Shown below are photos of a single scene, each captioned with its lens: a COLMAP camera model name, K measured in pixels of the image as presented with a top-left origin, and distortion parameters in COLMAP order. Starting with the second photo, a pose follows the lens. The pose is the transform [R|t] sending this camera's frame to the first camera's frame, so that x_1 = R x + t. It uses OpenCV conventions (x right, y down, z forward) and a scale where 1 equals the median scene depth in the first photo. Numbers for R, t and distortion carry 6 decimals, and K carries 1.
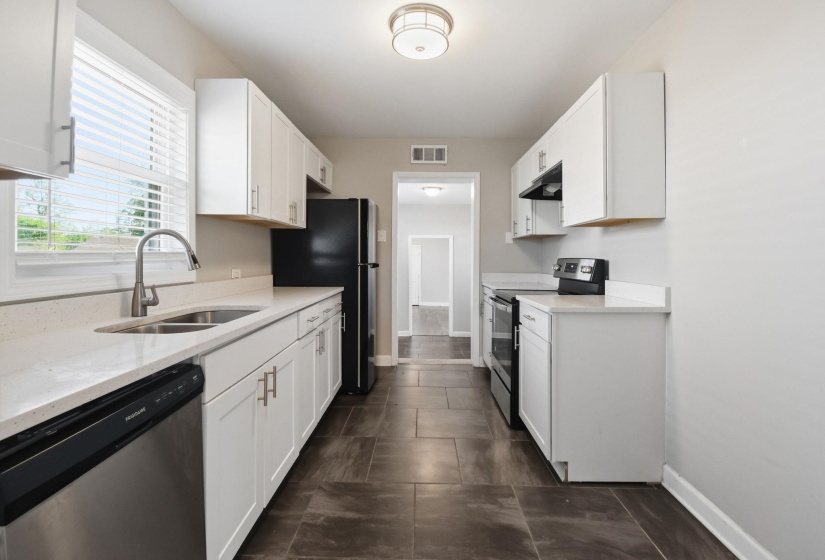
lens RADIAL K [[379.0, 0, 414.5], [0, 379.0, 269.1], [0, 0, 1]] dist [-0.001685, -0.000375]
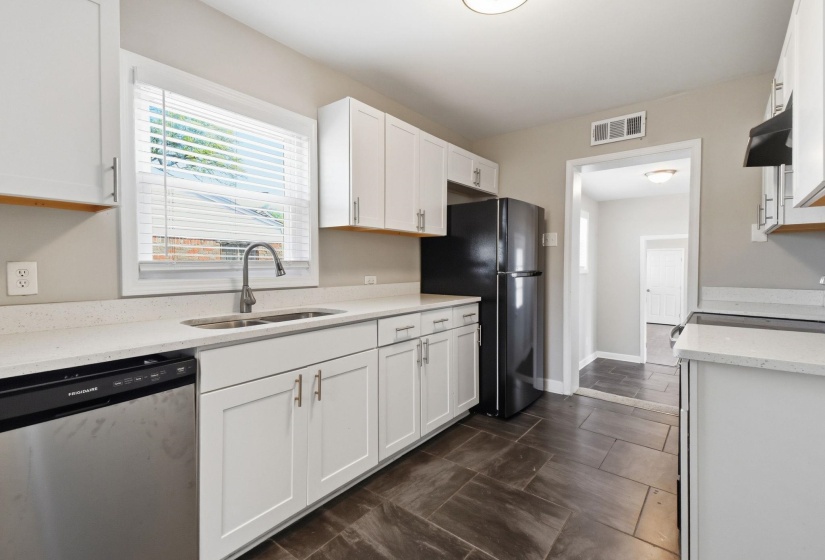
lens RADIAL K [[375.6, 0, 413.7], [0, 375.6, 278.9], [0, 0, 1]] dist [0.044388, -0.000276]
pose [[0.793682, 0.019251, -0.608028, 0.335669], [-0.015598, 0.999815, 0.011295, -0.006236], [0.608133, 0.000519, 0.793835, 0.246720]]
